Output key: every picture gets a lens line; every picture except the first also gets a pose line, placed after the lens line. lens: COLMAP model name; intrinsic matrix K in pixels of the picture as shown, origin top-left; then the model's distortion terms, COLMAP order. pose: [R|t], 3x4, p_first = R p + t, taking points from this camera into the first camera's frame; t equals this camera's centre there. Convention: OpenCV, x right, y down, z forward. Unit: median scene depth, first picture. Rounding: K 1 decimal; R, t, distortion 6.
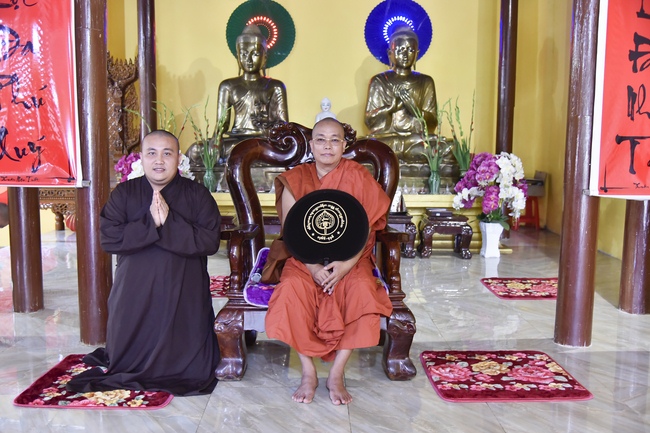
lens RADIAL K [[685.0, 0, 321.9], [0, 685.0, 219.8], [0, 0, 1]] dist [-0.022166, 0.000000]
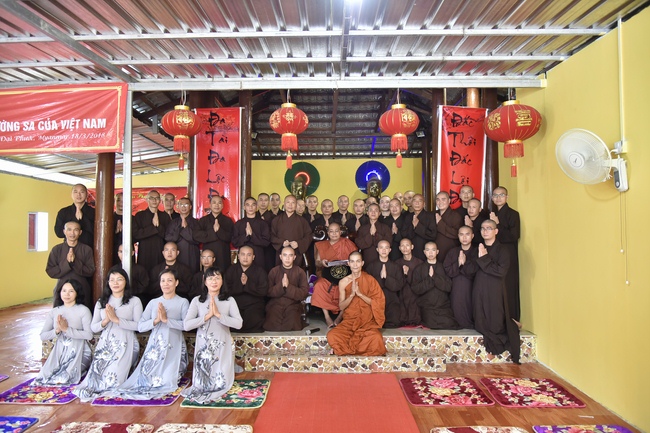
lens RADIAL K [[444.4, 0, 324.0], [0, 444.4, 212.2], [0, 0, 1]] dist [-0.044191, 0.003114]
pose [[0.999722, -0.008477, -0.021990, 0.000543], [0.004720, 0.986190, -0.165553, 0.078070], [0.023090, 0.165403, 0.985956, -0.587358]]
